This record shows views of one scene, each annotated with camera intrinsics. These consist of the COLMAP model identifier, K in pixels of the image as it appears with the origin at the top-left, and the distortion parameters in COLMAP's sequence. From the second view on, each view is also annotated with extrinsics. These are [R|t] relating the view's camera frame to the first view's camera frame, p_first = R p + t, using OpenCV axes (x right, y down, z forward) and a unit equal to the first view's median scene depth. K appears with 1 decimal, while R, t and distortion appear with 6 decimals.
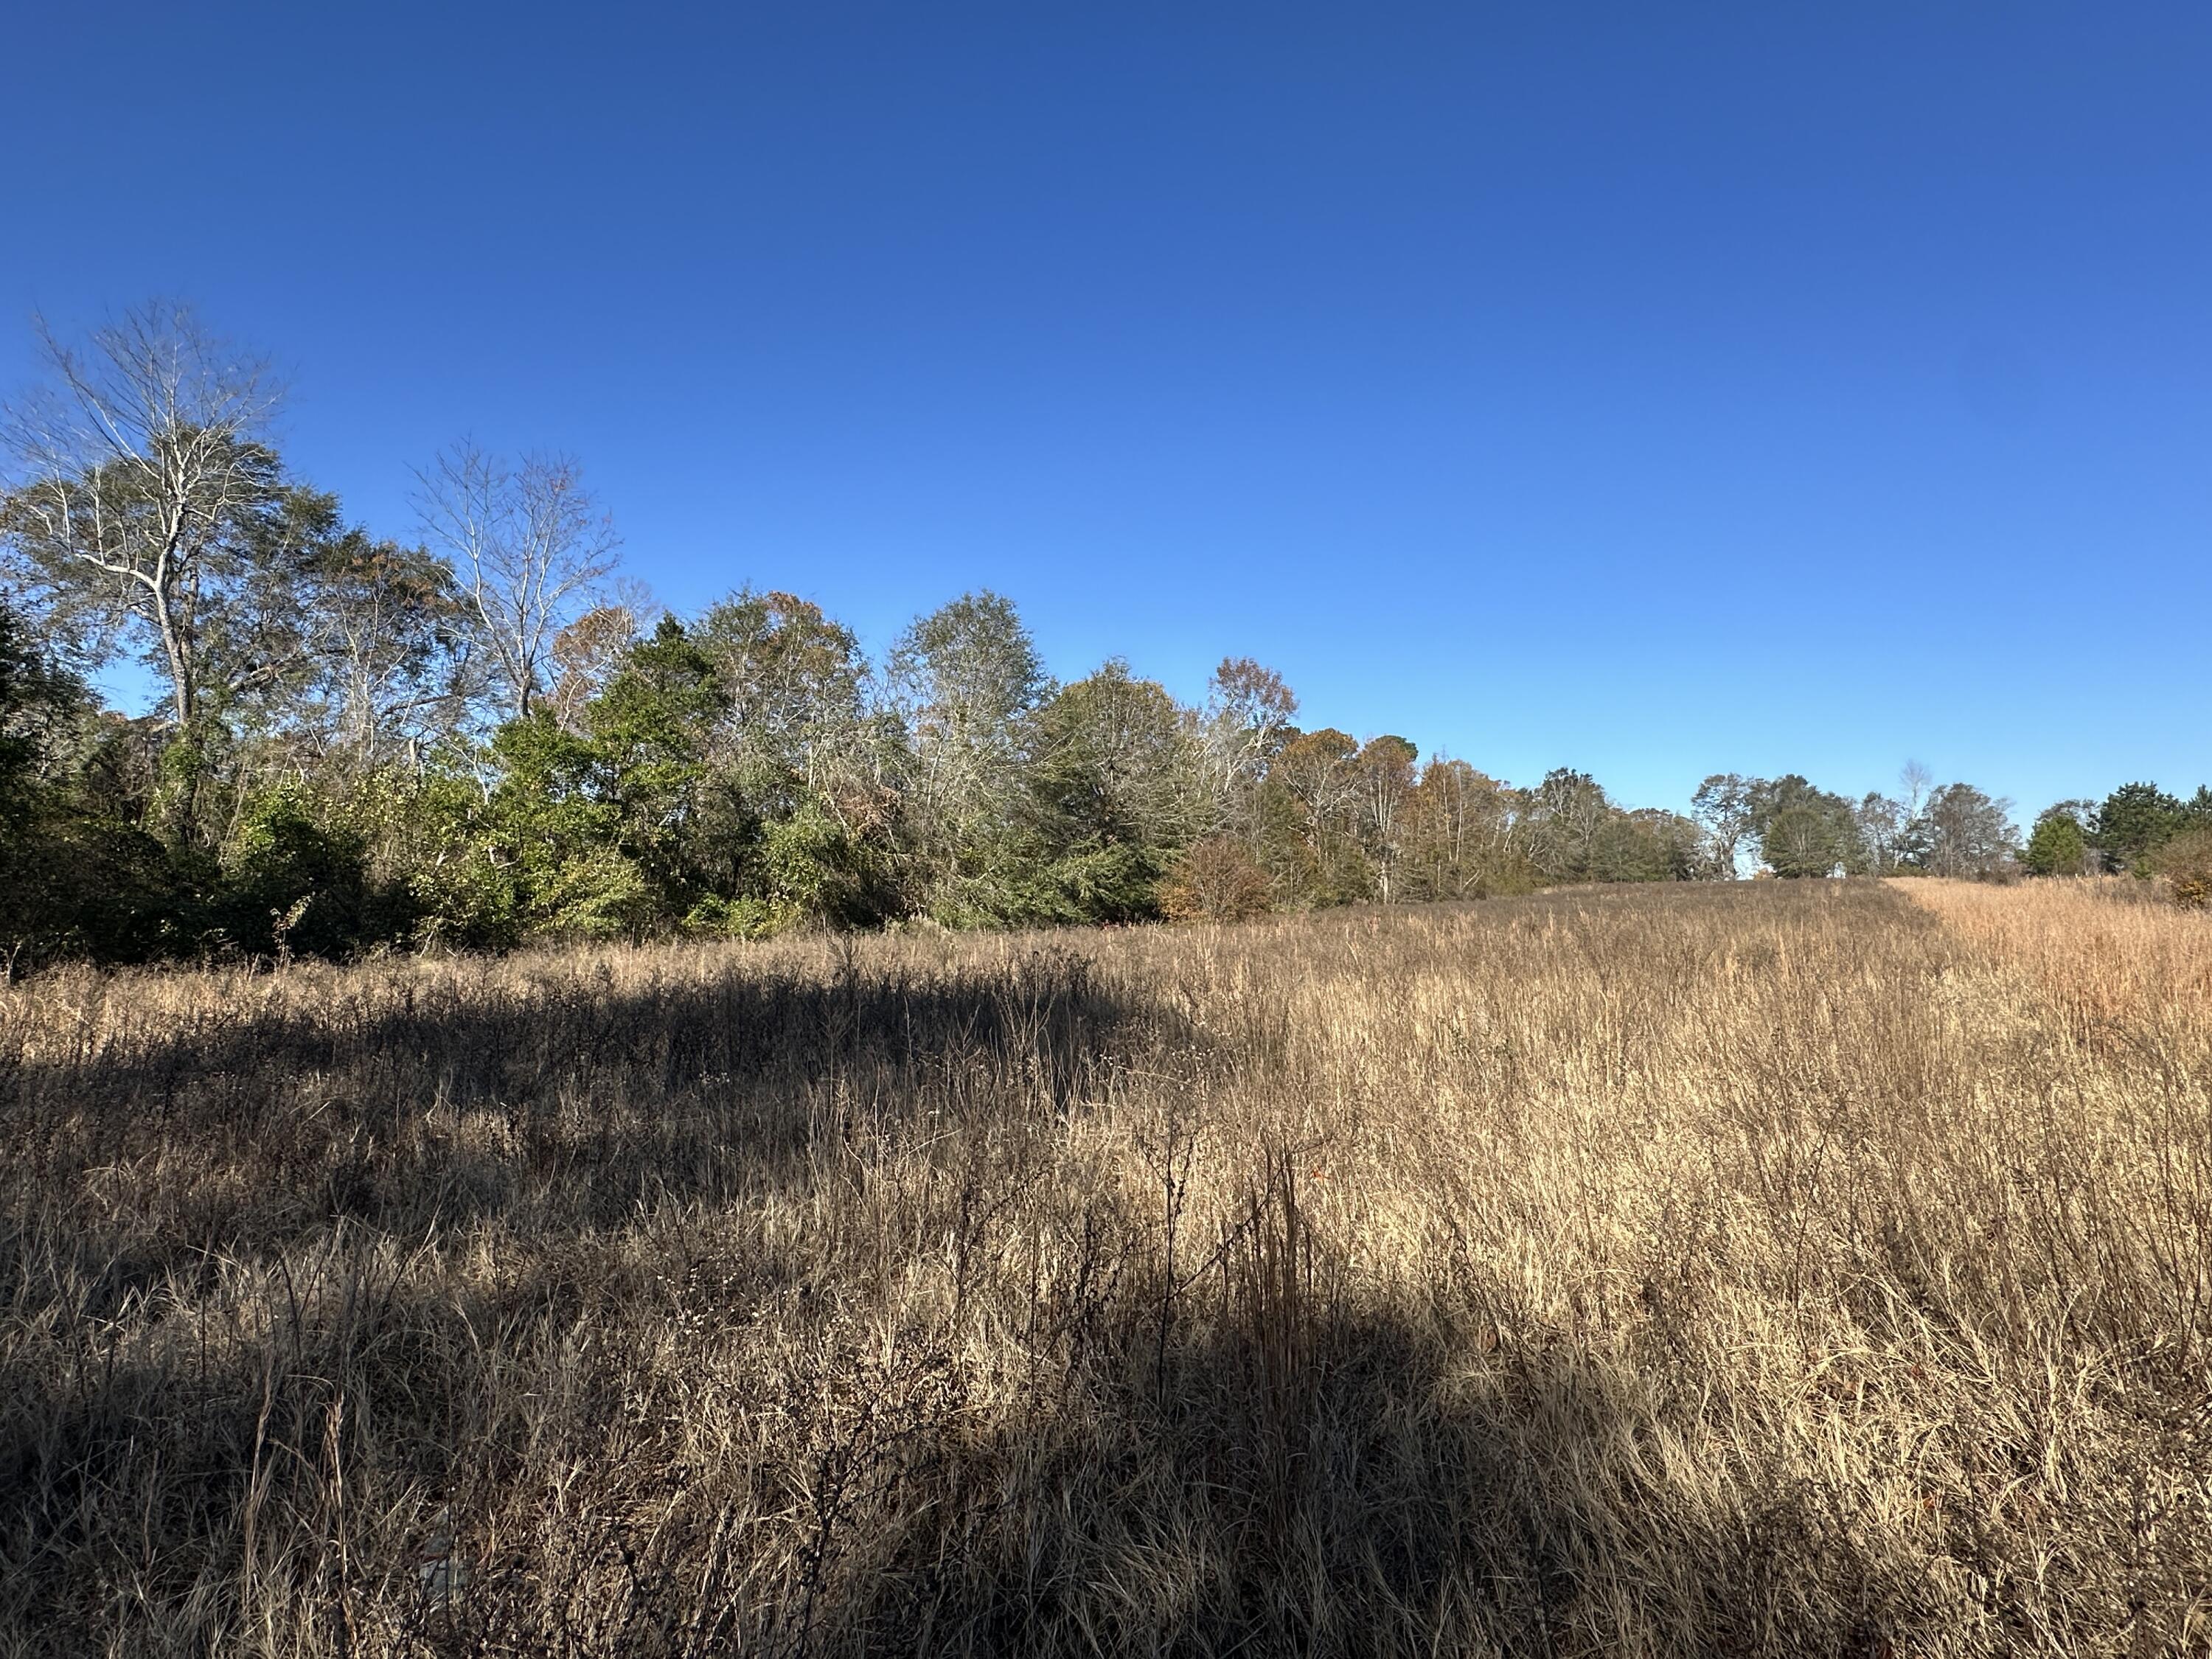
lens RADIAL K [[1146.1, 0, 1108.2], [0, 1146.1, 833.6], [0, 0, 1]] dist [0.001442, 0.001104]
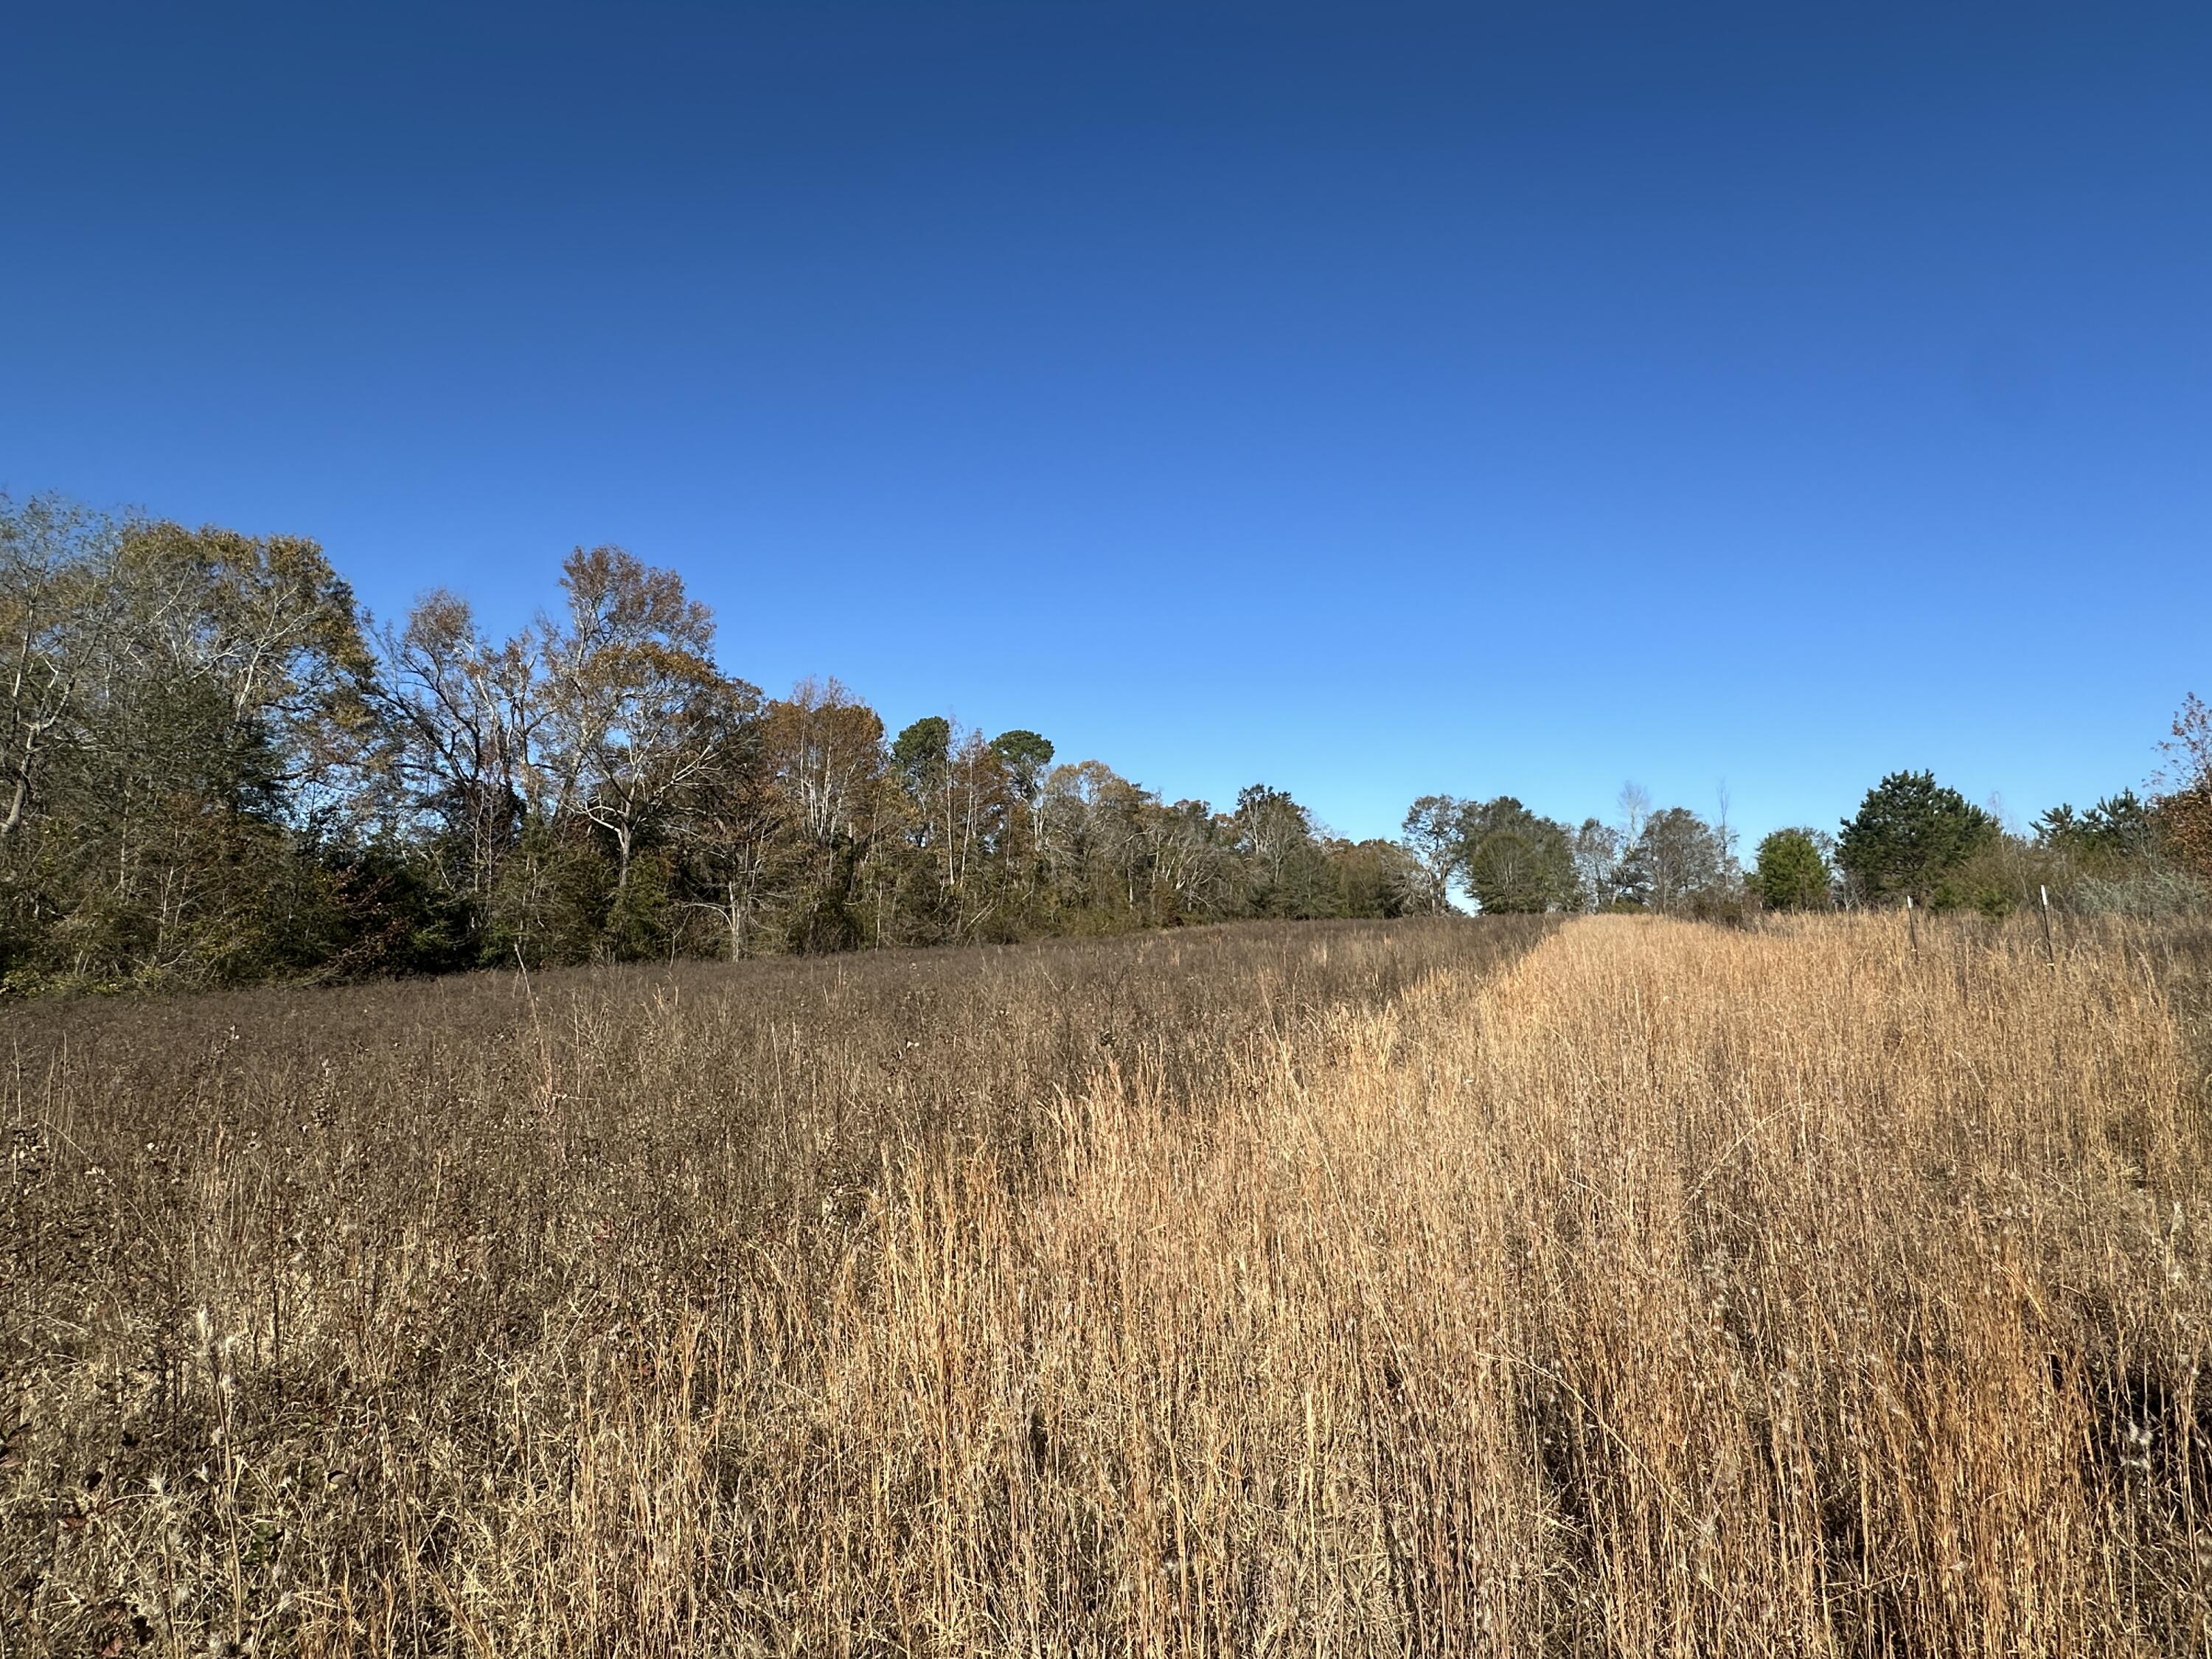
lens RADIAL K [[1146.1, 0, 1102.5], [0, 1146.1, 826.5], [0, 0, 1]] dist [0.001442, 0.001104]
pose [[0.985577, 0.015233, 0.168543, 0.150957], [-0.008718, 0.999188, -0.039327, 0.008471], [-0.169005, 0.037291, 0.984909, 0.198210]]
